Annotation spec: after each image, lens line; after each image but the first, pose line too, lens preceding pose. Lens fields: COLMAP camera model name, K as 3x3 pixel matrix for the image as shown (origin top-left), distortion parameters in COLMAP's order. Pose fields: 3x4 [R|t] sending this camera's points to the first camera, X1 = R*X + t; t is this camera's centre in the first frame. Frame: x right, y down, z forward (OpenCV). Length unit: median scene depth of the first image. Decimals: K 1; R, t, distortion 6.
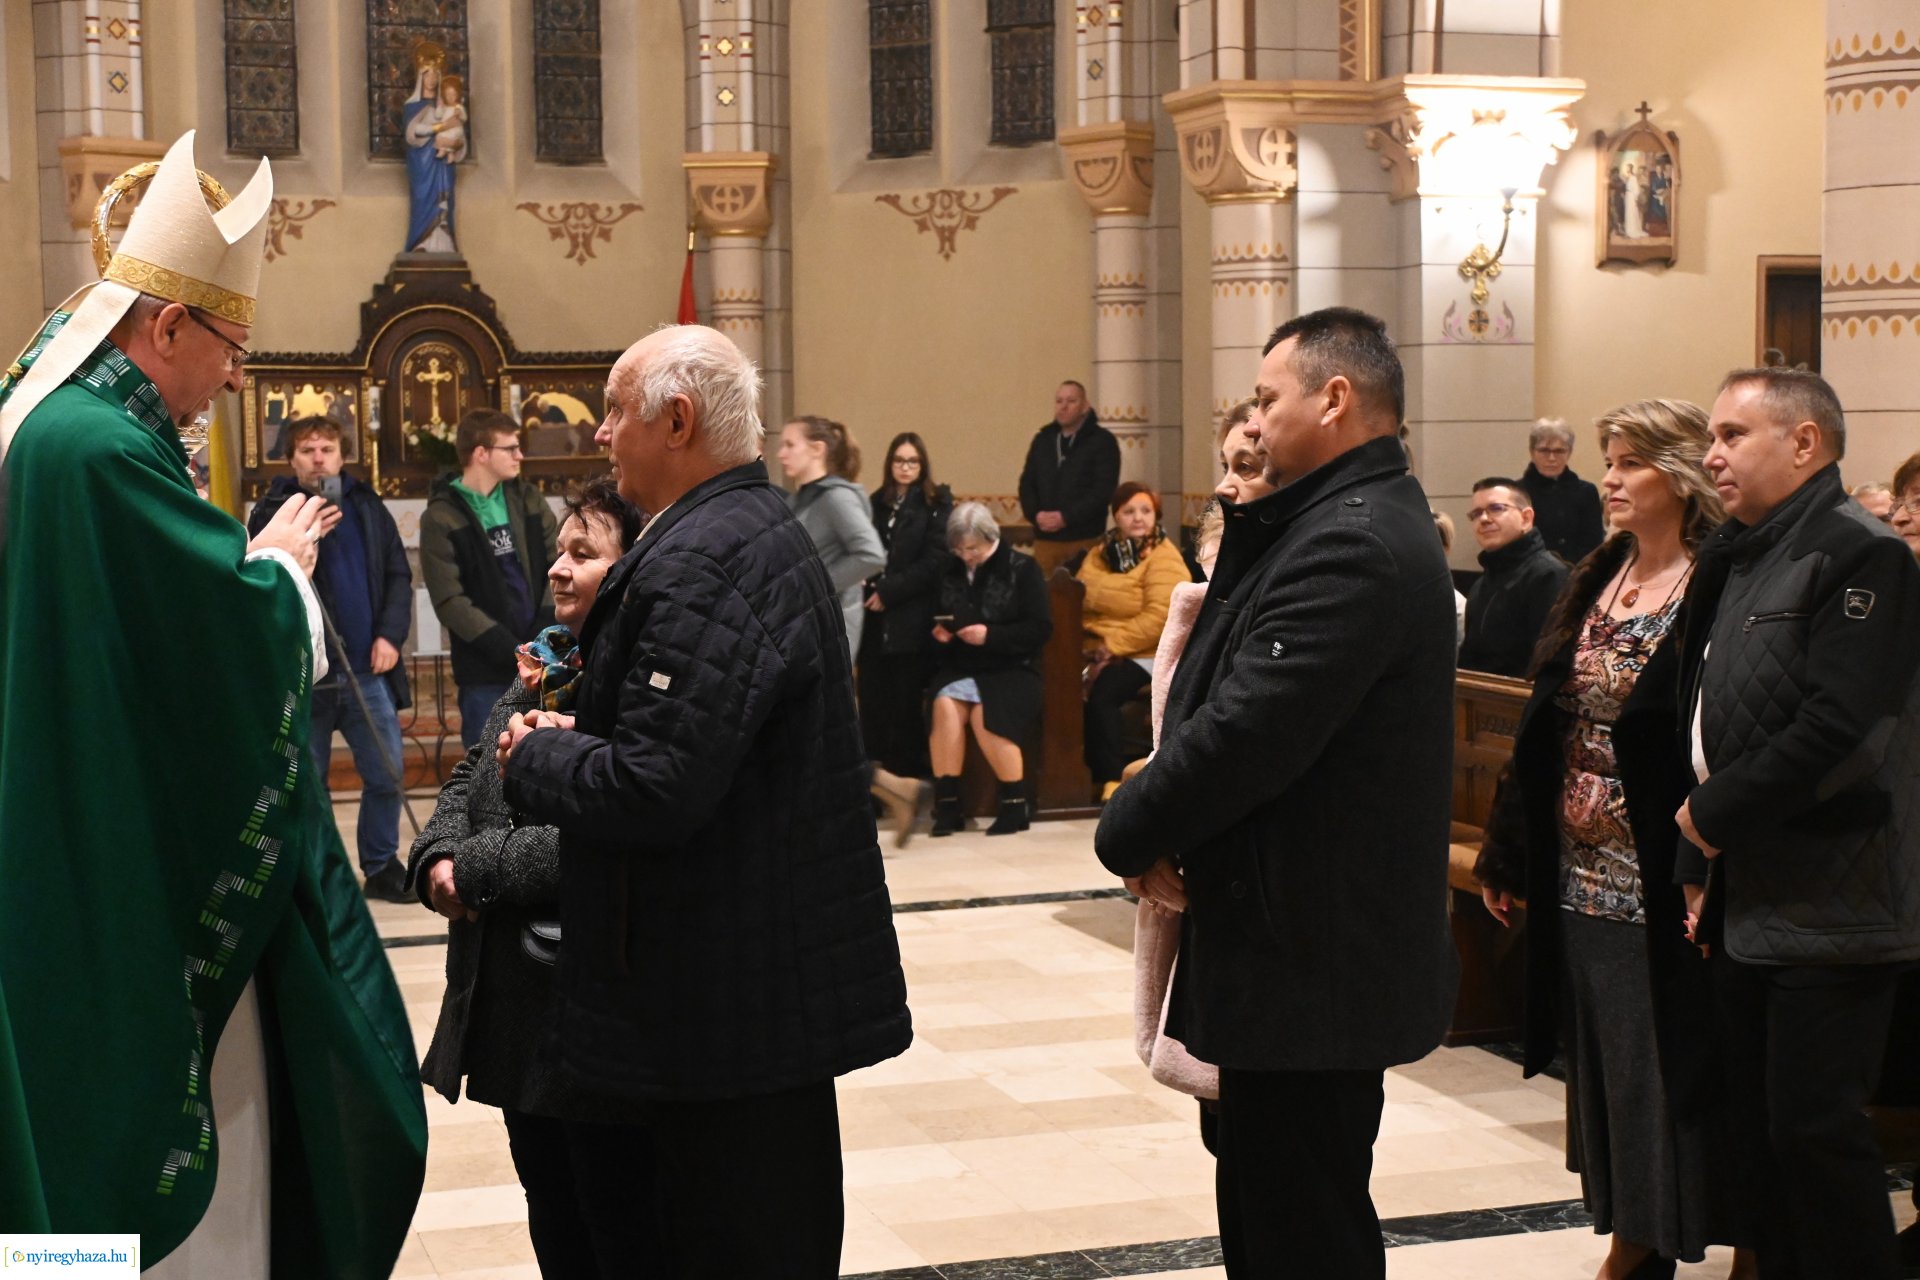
lens RADIAL K [[2833.9, 0, 964.6], [0, 2833.9, 633.4], [0, 0, 1]] dist [0.016342, -0.019682]
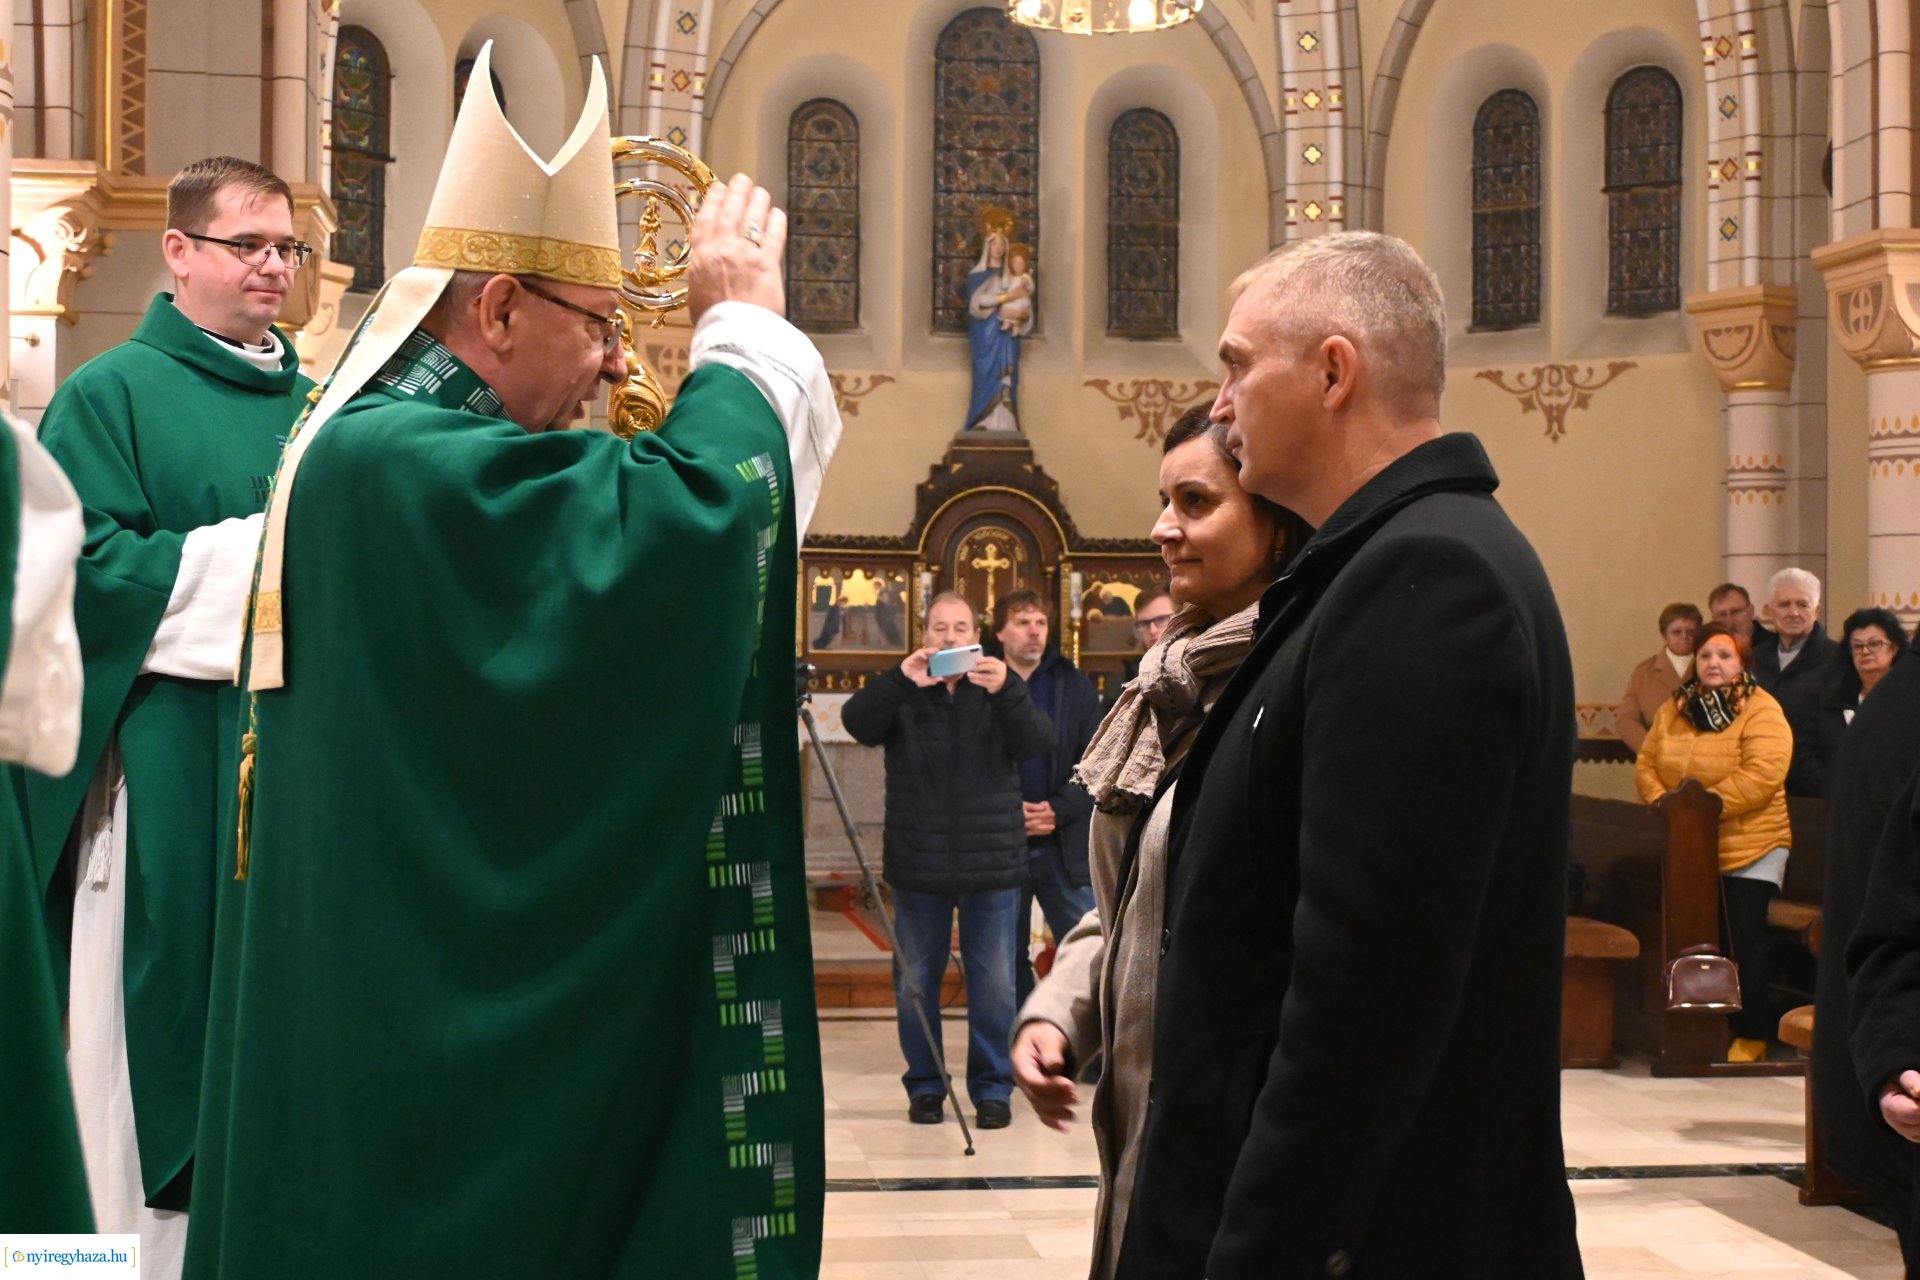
lens RADIAL K [[2886.3, 0, 1000.8], [0, 2886.3, 613.3], [0, 0, 1]] dist [0.032154, -0.060755]
pose [[0.981985, 0.016069, -0.188273, -0.005573], [-0.032449, 0.995916, -0.084248, 0.005538], [0.186151, 0.088840, 0.978497, 0.078493]]
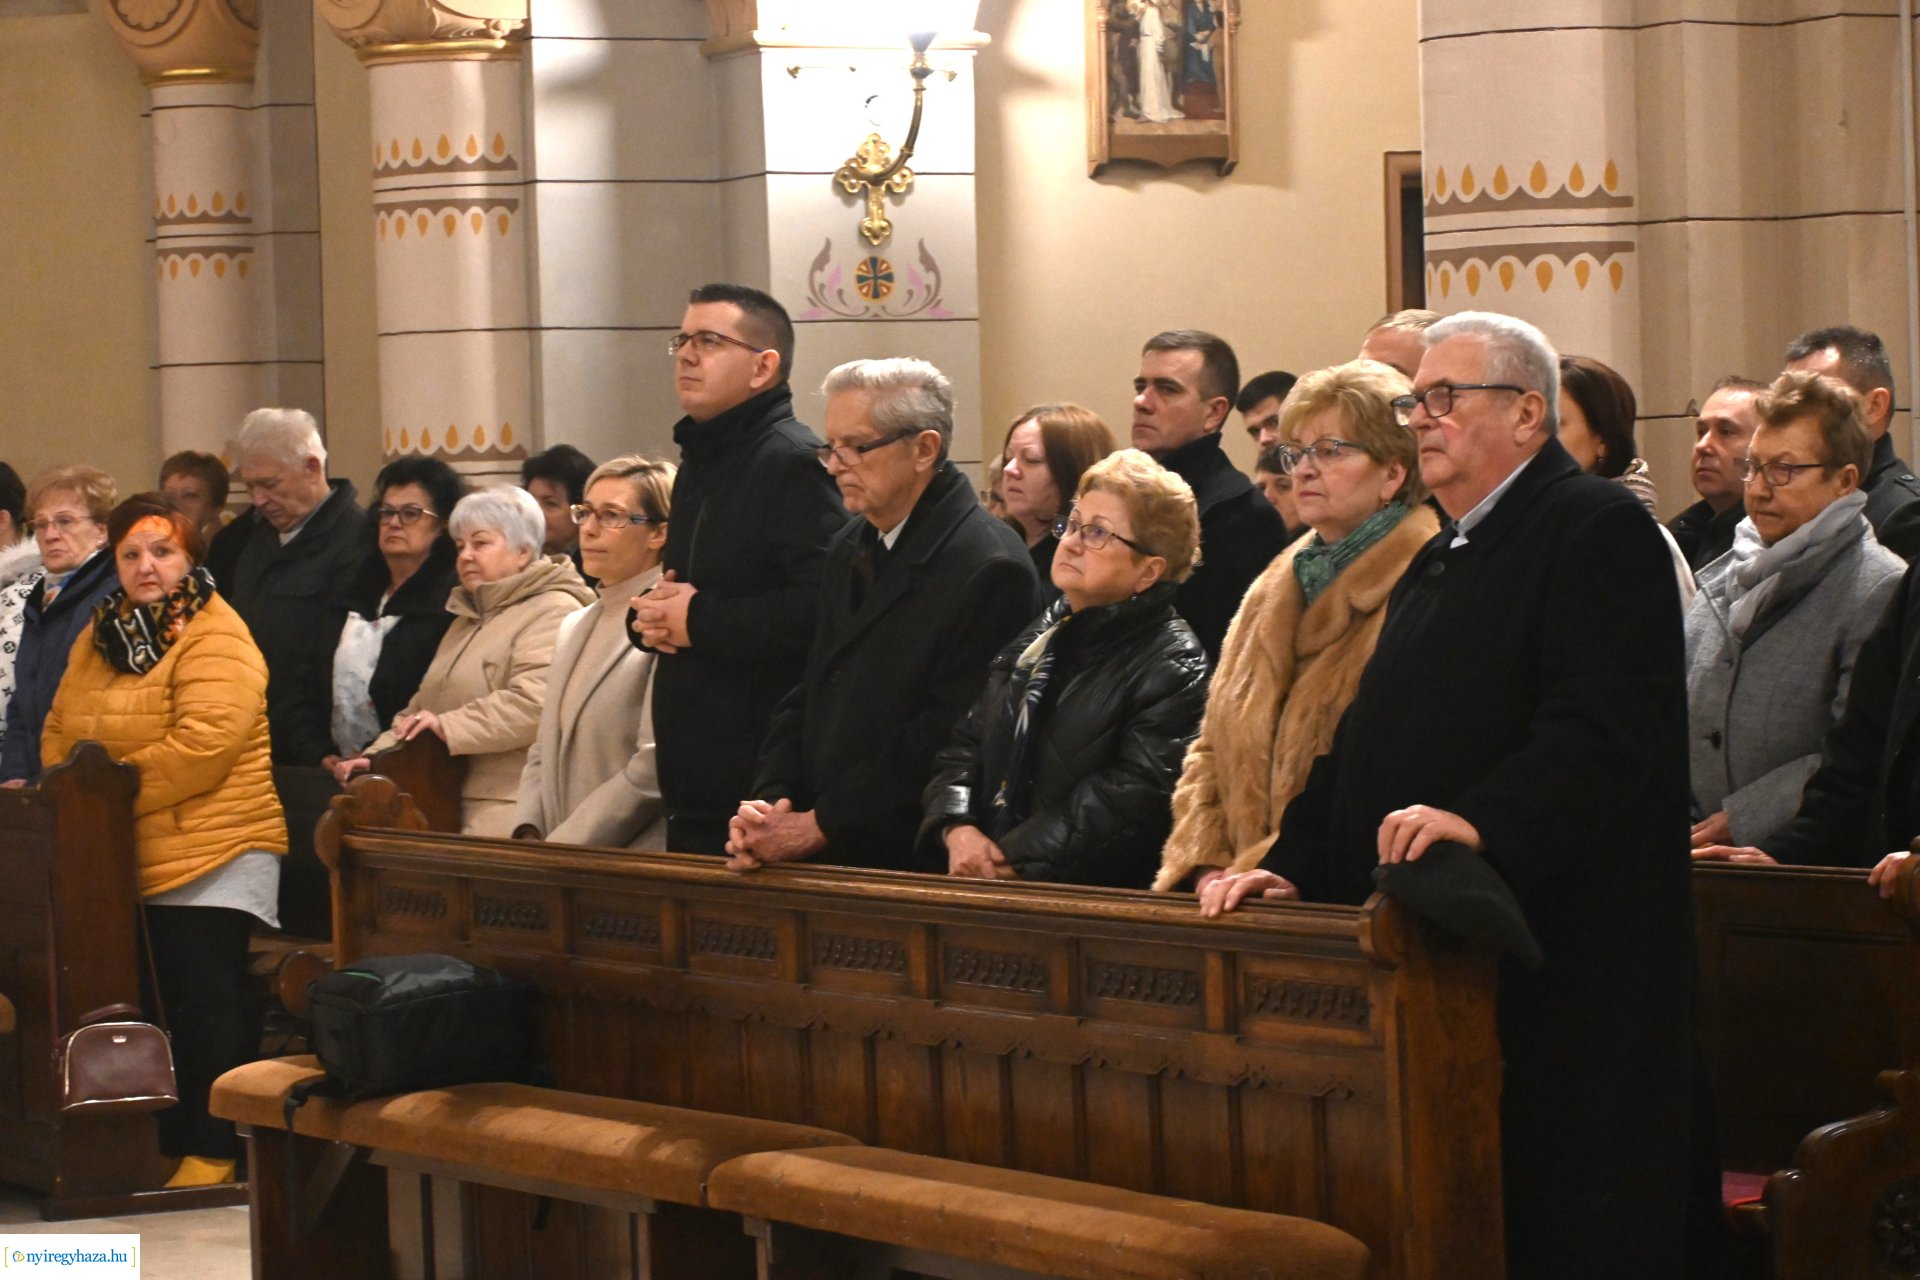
lens RADIAL K [[5747.8, 0, 960.0], [0, 5747.8, 640.0], [0, 0, 1]] dist [0.019557, 0.757367]
pose [[0.983685, -0.021975, 0.178550, 0.001878], [0.030741, 0.998446, -0.046478, 0.007813], [-0.177251, 0.051208, 0.982833, -0.056582]]
